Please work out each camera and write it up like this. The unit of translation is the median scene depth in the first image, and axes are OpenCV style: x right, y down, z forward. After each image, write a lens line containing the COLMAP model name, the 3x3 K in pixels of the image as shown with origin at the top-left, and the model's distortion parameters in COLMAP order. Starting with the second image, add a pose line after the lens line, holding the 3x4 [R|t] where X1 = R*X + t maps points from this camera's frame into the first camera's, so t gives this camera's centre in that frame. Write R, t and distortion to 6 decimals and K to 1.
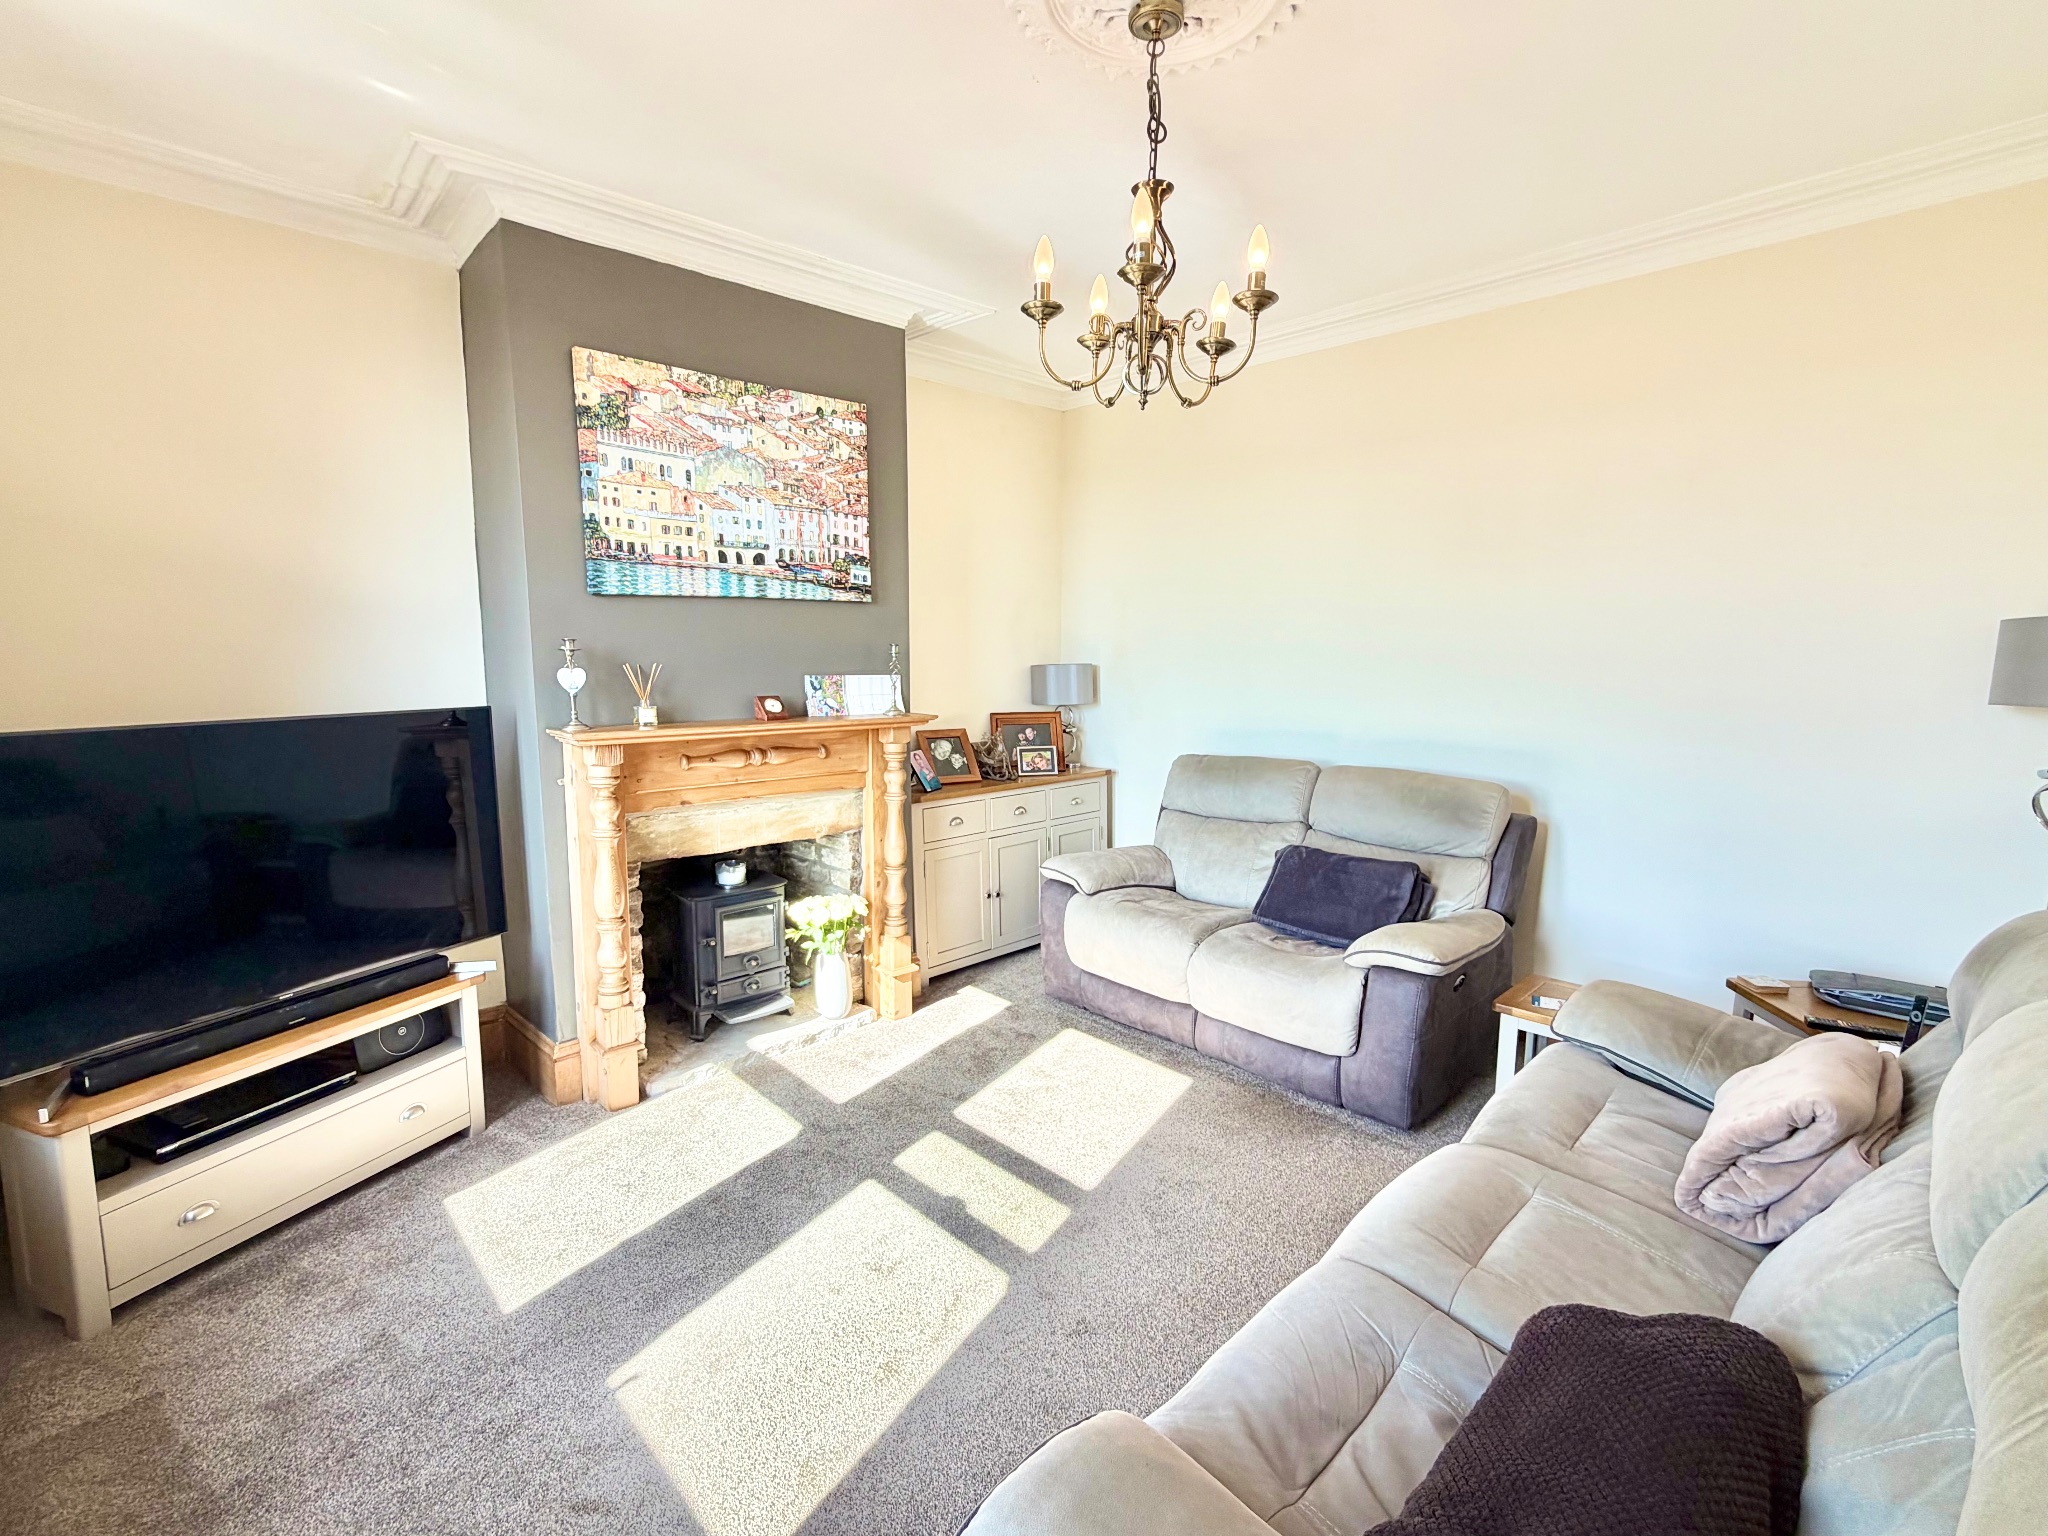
lens RADIAL K [[930.3, 0, 1029.8], [0, 930.3, 767.5], [0, 0, 1]] dist [0.006036, 0.000354]
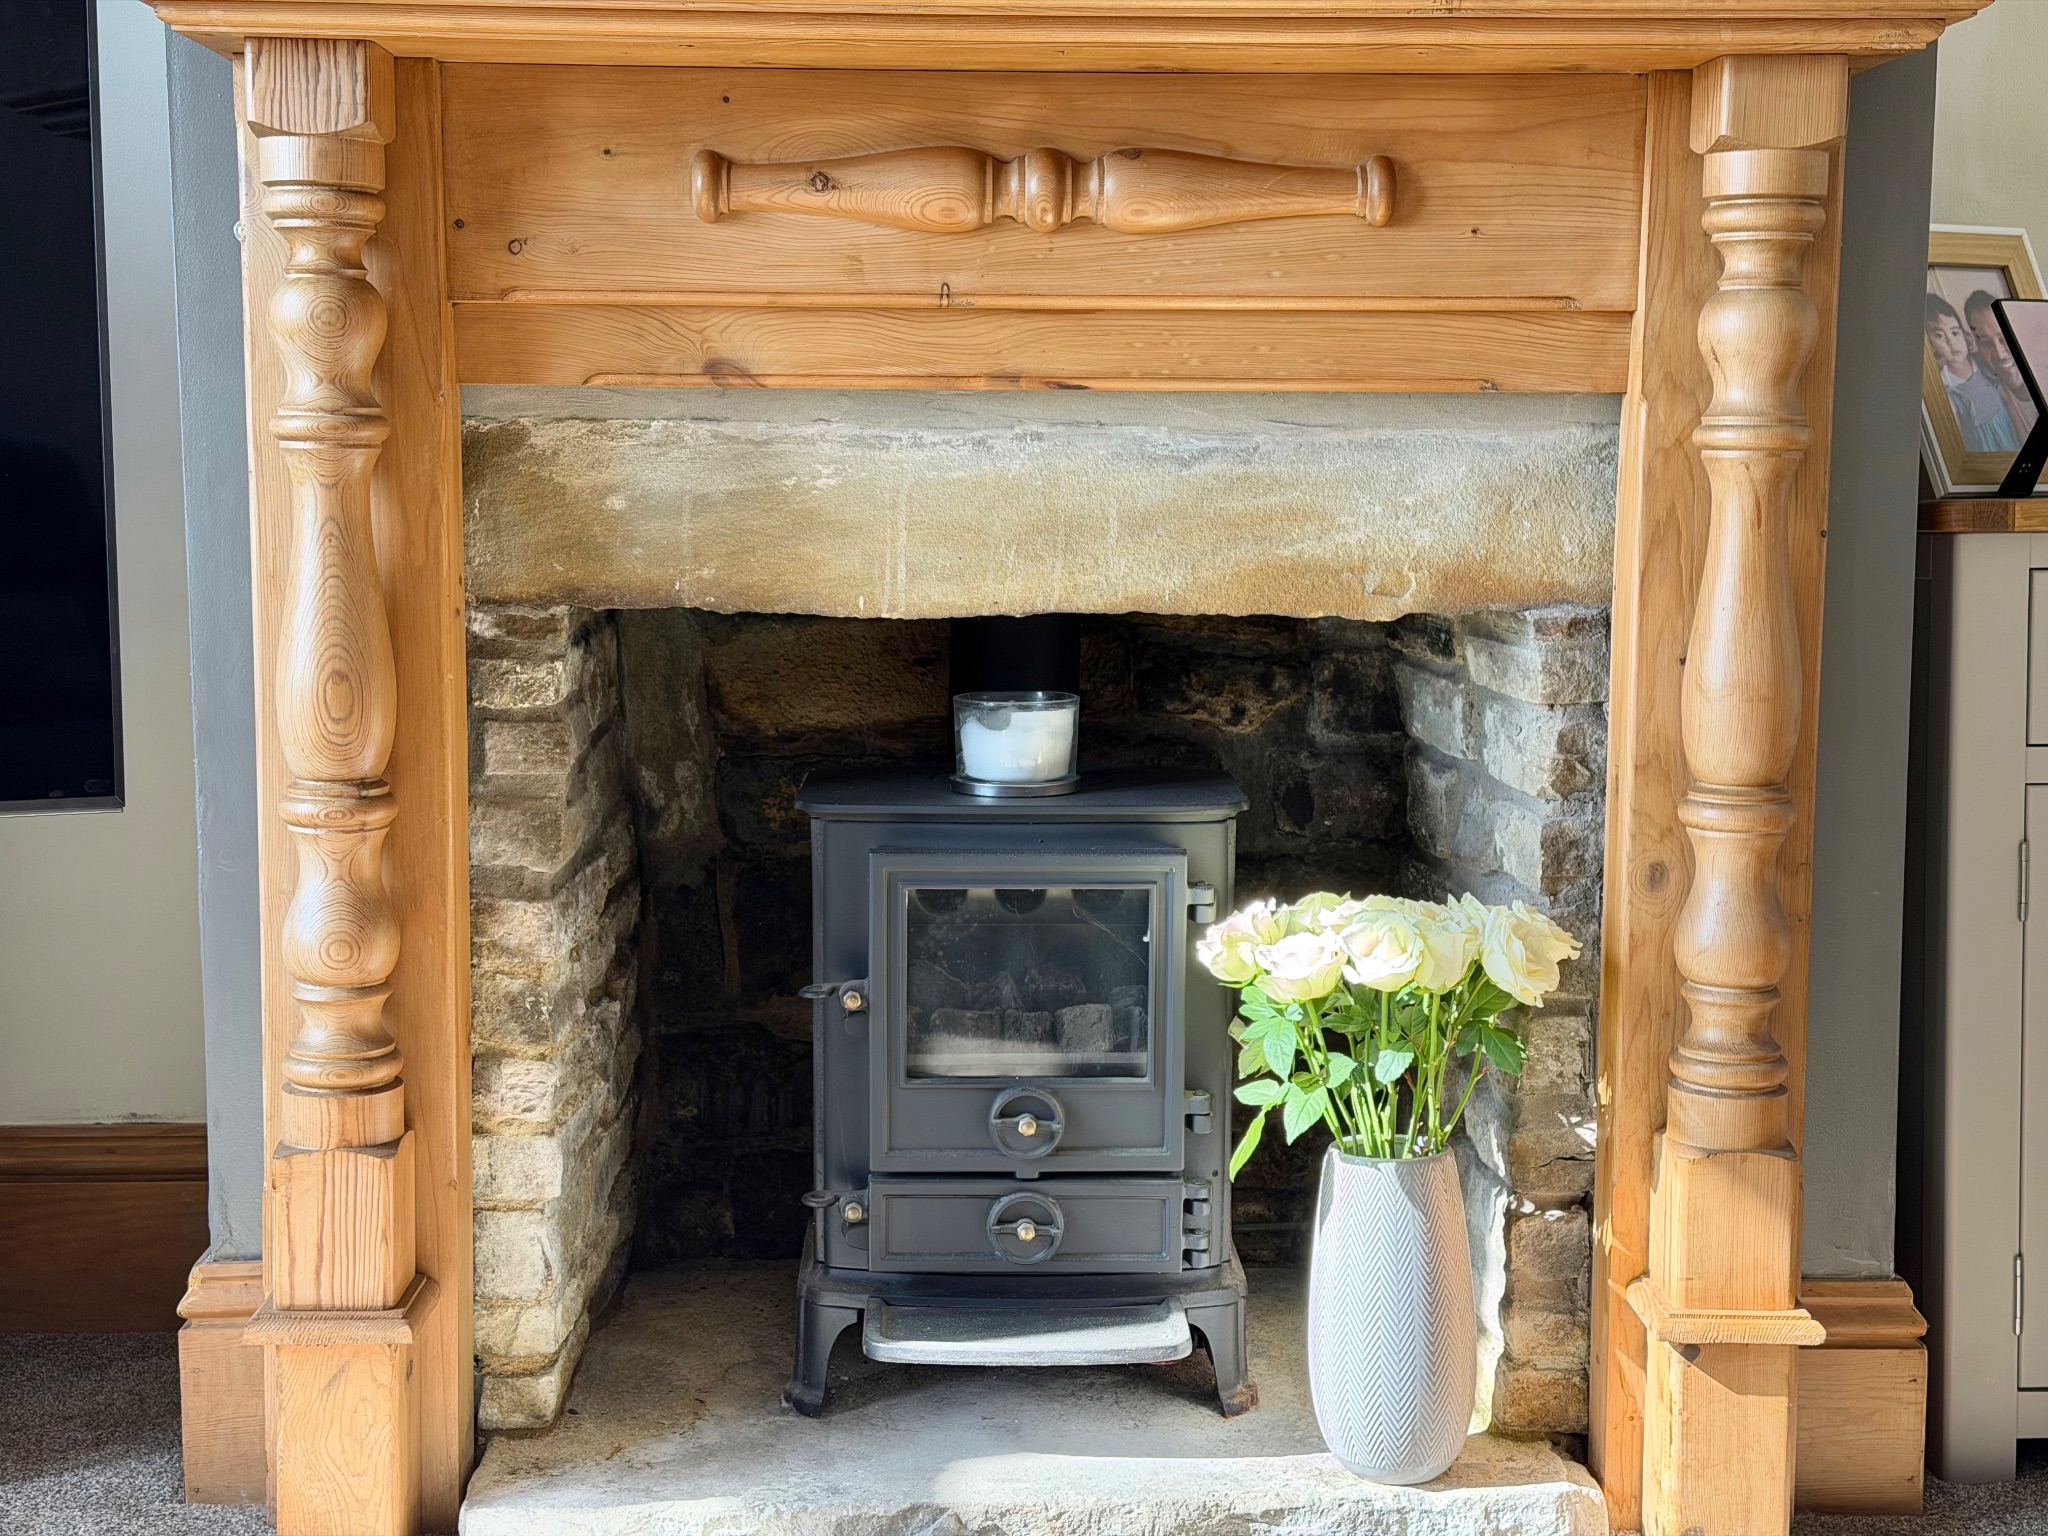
lens RADIAL K [[2879.7, 0, 1024.3], [0, 2879.7, 756.4], [0, 0, 1]] dist [0.204111, 0.000000]
pose [[0.736243, 0.068732, -0.673218, 0.180761], [-0.083635, 0.996444, 0.010267, 0.116684], [0.671530, 0.048745, 0.739373, 0.487018]]
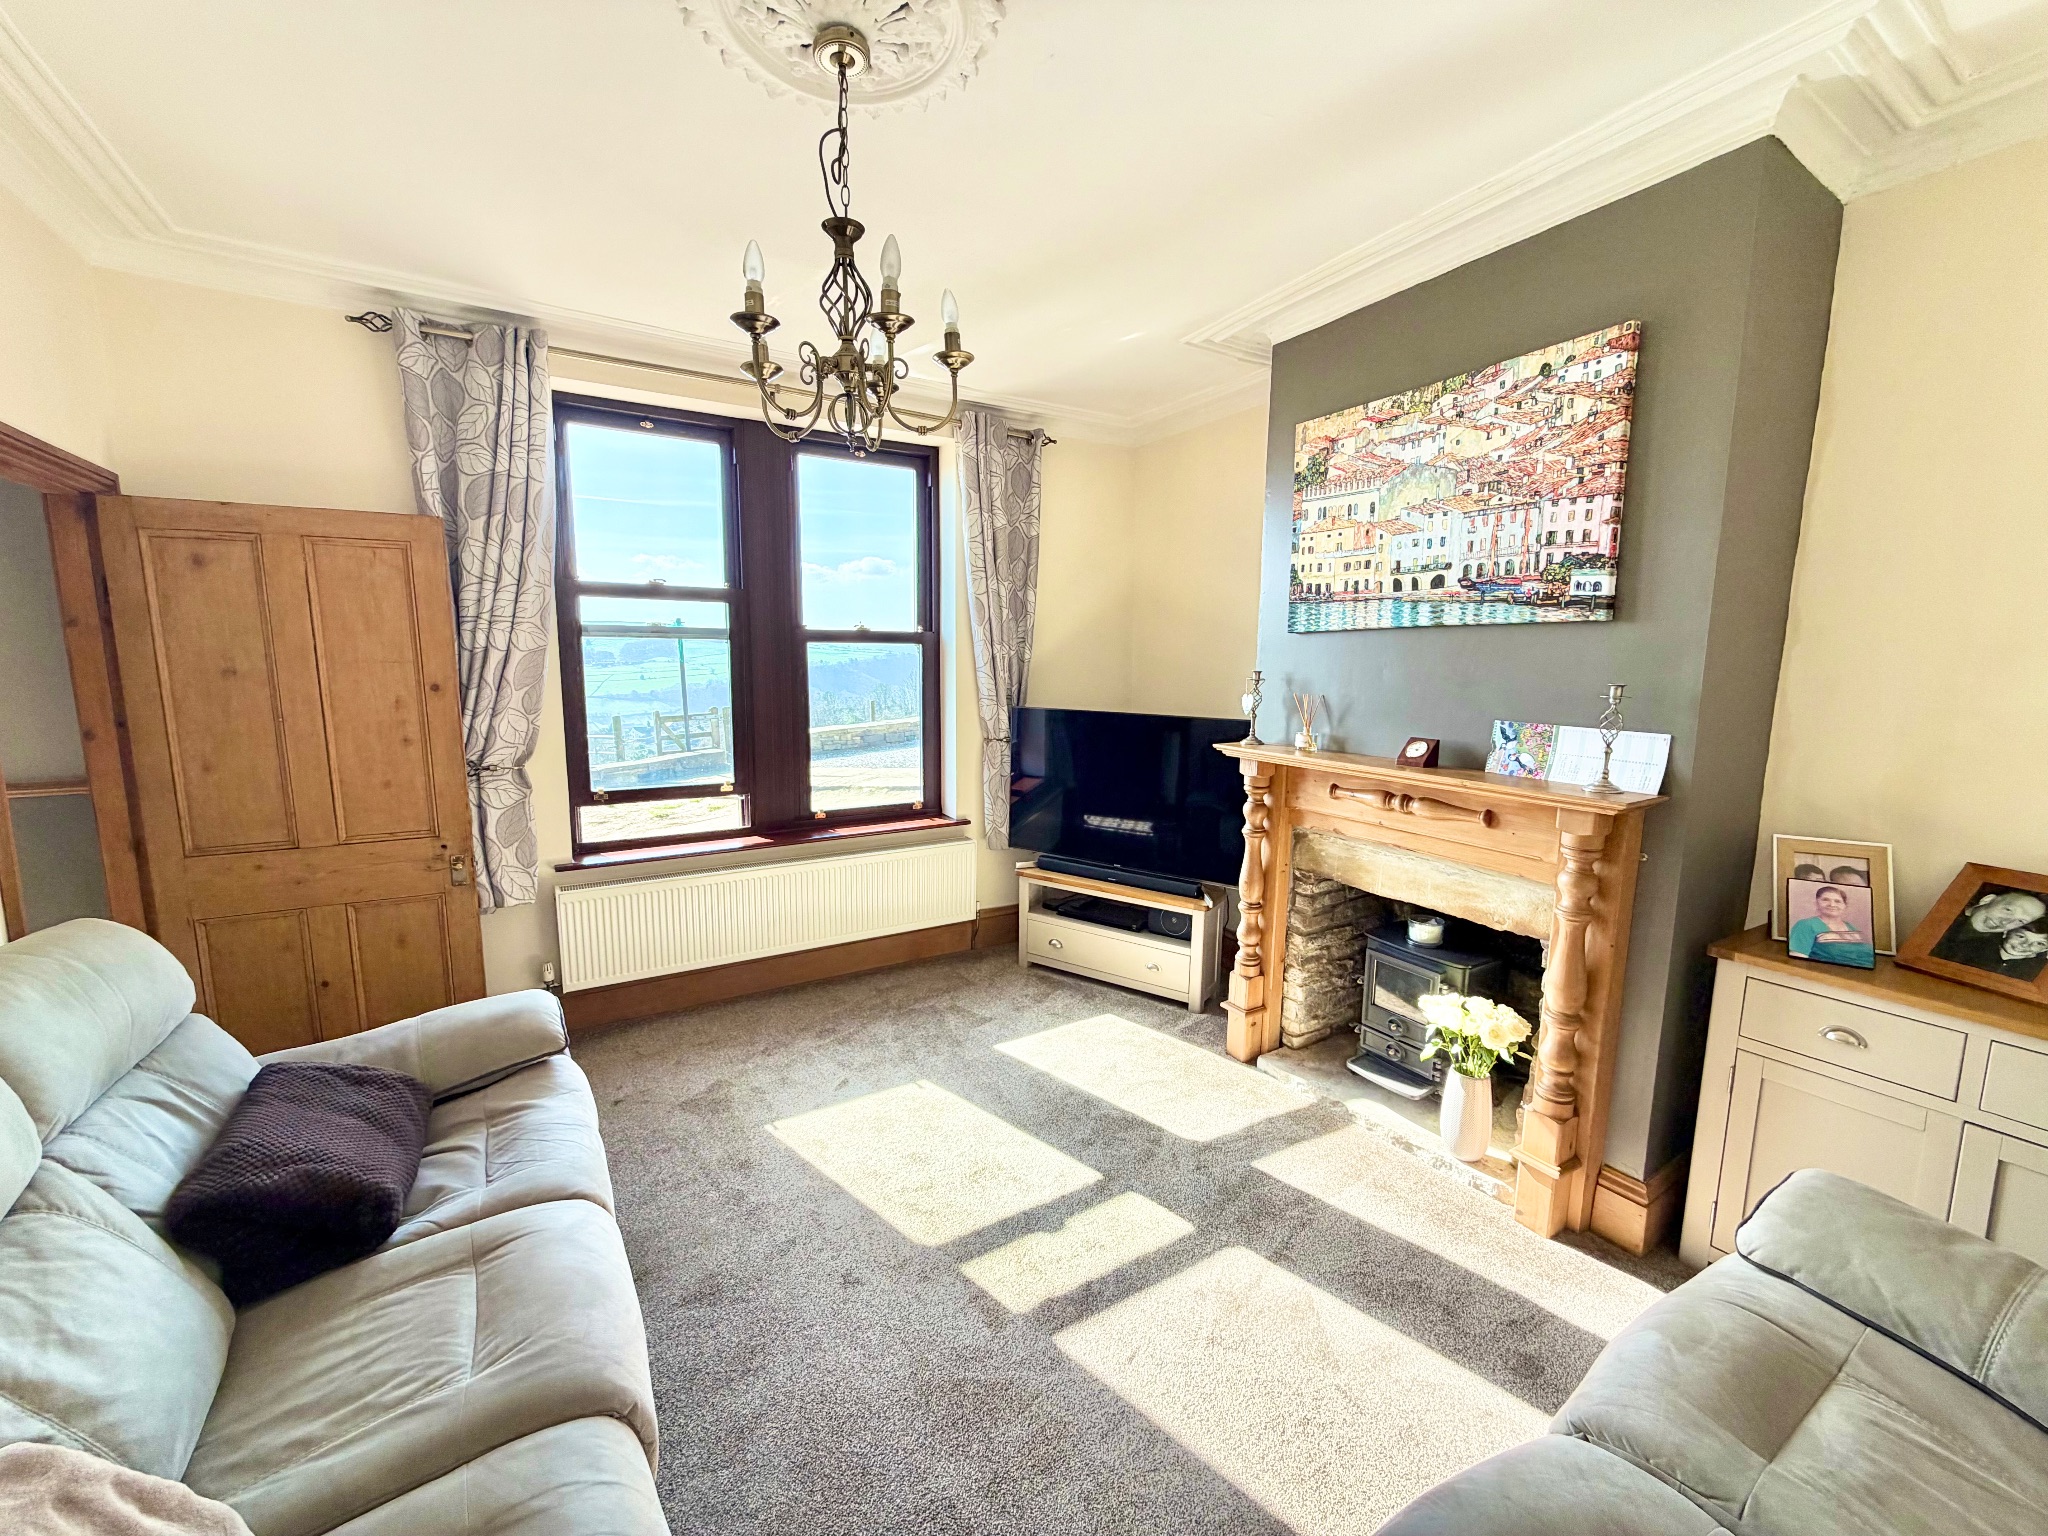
lens RADIAL K [[822.6, 0, 1009.5], [0, 822.6, 761.3], [0, 0, 1]] dist [0.001369, 0.000629]
pose [[-0.231027, 0.122336, -0.965226, 0.554235], [-0.129991, 0.979288, 0.155231, -0.125104], [0.964225, 0.161333, -0.210340, 0.791387]]
